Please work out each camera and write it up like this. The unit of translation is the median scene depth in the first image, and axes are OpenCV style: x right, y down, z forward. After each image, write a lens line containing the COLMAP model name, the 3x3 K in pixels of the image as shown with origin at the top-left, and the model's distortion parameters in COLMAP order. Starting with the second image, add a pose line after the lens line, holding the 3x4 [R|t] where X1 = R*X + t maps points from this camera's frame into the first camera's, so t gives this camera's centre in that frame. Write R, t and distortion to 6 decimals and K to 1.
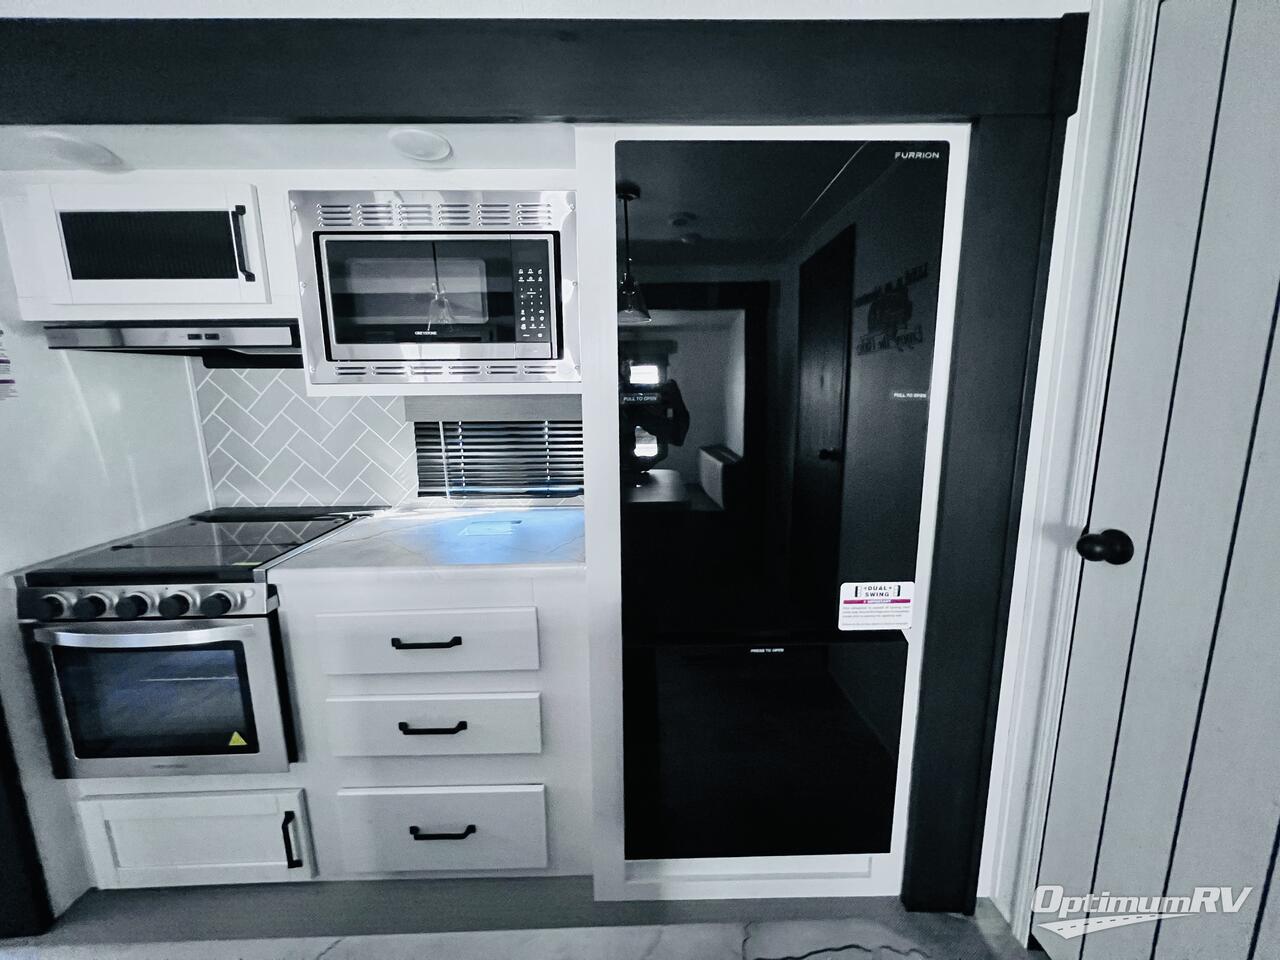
lens RADIAL K [[519.2, 0, 638.0], [0, 519.2, 476.9], [0, 0, 1]] dist [-0.003352, 0.000494]
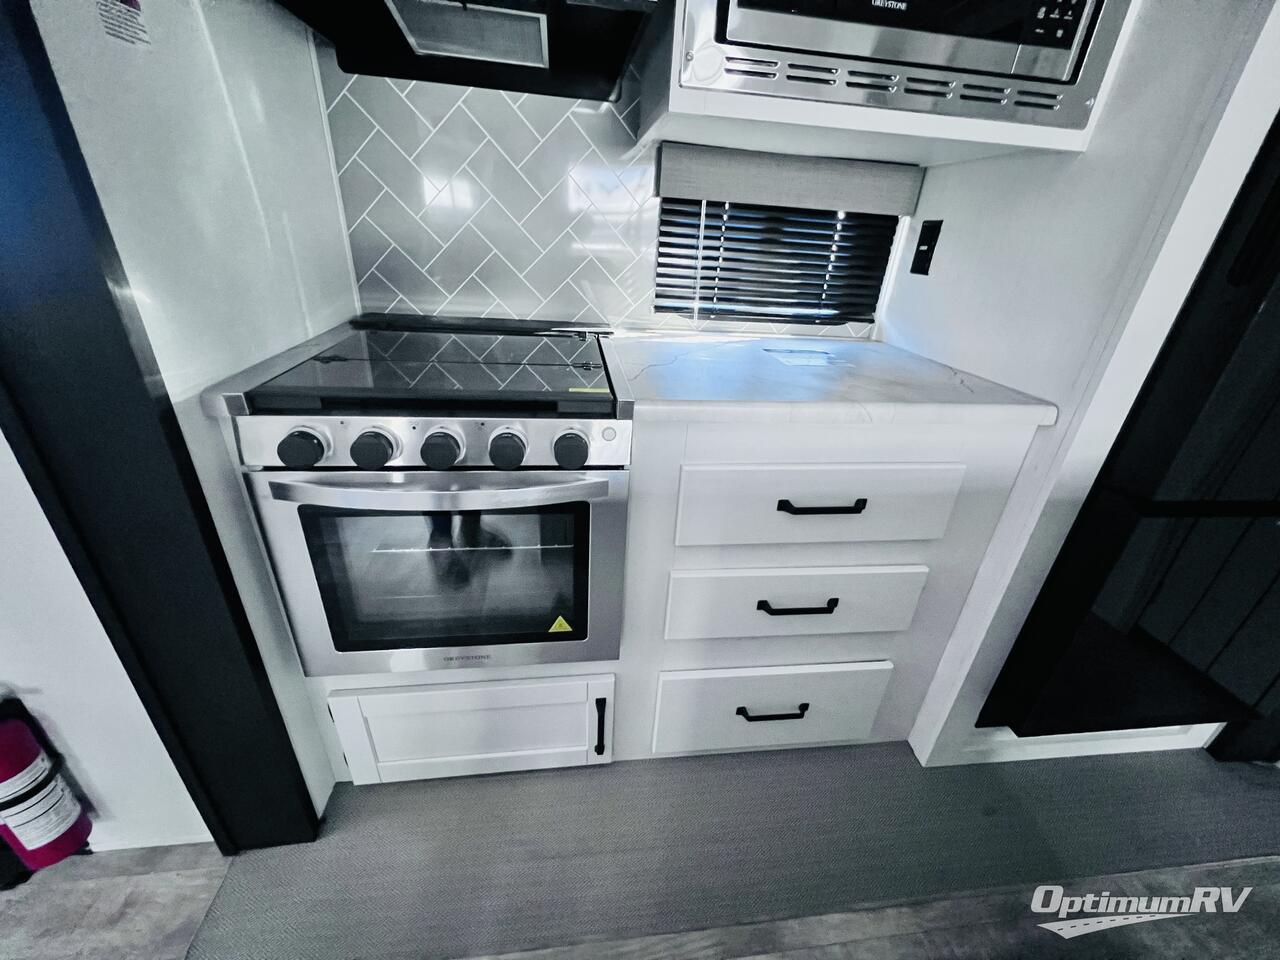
lens RADIAL K [[519.2, 0, 637.0], [0, 519.2, 481.7], [0, 0, 1]] dist [-0.003352, 0.000494]
pose [[0.992826, 0.016390, 0.118441, -0.719371], [-0.049351, 0.958421, 0.281057, 0.084139], [-0.108910, -0.284885, 0.952354, 0.310010]]
